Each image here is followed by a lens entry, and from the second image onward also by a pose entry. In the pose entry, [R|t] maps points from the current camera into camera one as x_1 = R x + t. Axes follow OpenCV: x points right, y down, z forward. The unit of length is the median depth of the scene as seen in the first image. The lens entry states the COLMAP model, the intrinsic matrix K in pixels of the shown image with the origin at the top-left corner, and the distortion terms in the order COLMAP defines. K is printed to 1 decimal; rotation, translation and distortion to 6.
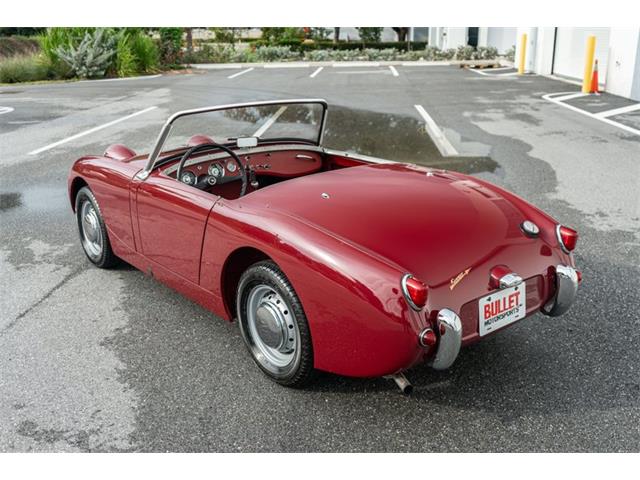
lens RADIAL K [[637.8, 0, 317.7], [0, 637.8, 239.8], [0, 0, 1]] dist [-0.009000, 0.000000]
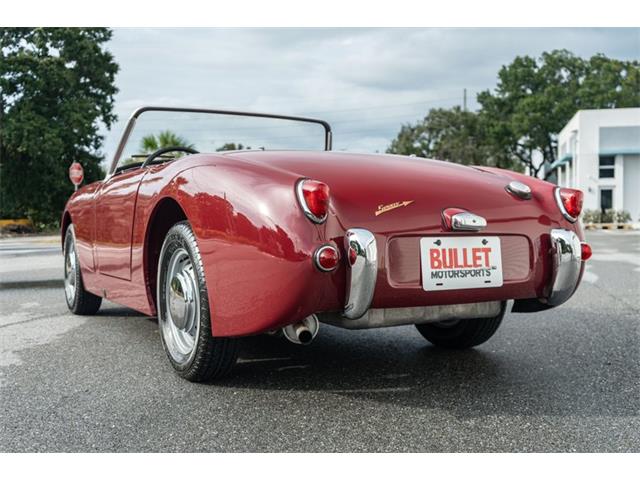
lens RADIAL K [[689.3, 0, 323.7], [0, 689.3, 239.7], [0, 0, 1]] dist [-0.004638, 0.000000]
pose [[0.986146, 0.014379, -0.165252, 0.260267], [-0.057808, 0.963572, -0.261126, 0.296707], [0.155478, 0.267061, 0.951055, 0.202996]]
